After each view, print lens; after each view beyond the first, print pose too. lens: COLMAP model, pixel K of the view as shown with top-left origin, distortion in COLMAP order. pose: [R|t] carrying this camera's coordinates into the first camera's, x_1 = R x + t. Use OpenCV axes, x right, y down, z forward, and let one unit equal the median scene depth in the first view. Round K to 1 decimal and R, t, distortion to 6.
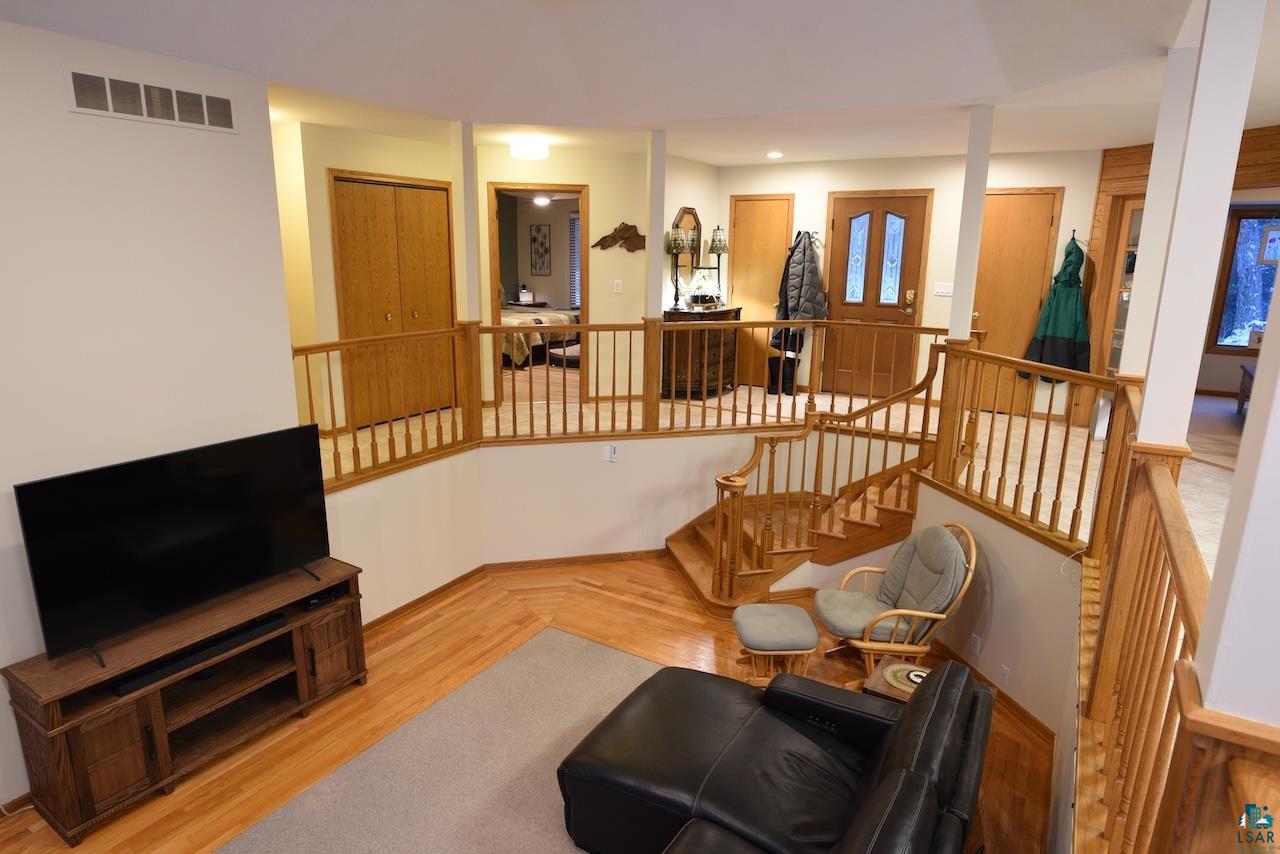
lens RADIAL K [[737.7, 0, 640.4], [0, 737.7, 427.9], [0, 0, 1]] dist [-0.036207, 0.016272]
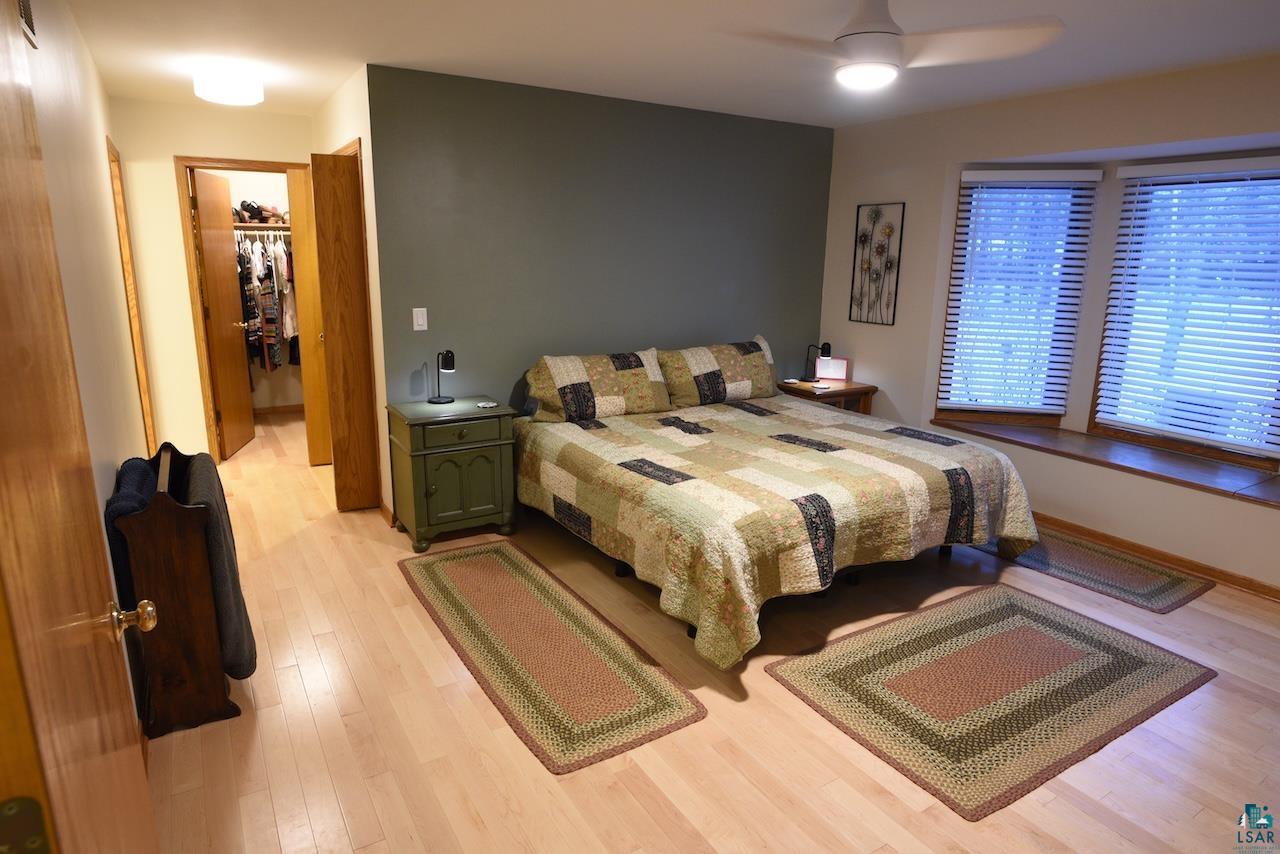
lens RADIAL K [[737.7, 0, 636.5], [0, 737.7, 424.0], [0, 0, 1]] dist [-0.036207, 0.016272]
pose [[0.886443, 0.103231, -0.451179, -0.058462], [-0.108890, 0.993962, 0.013484, -0.141479], [0.449847, 0.037176, 0.892331, 0.568500]]
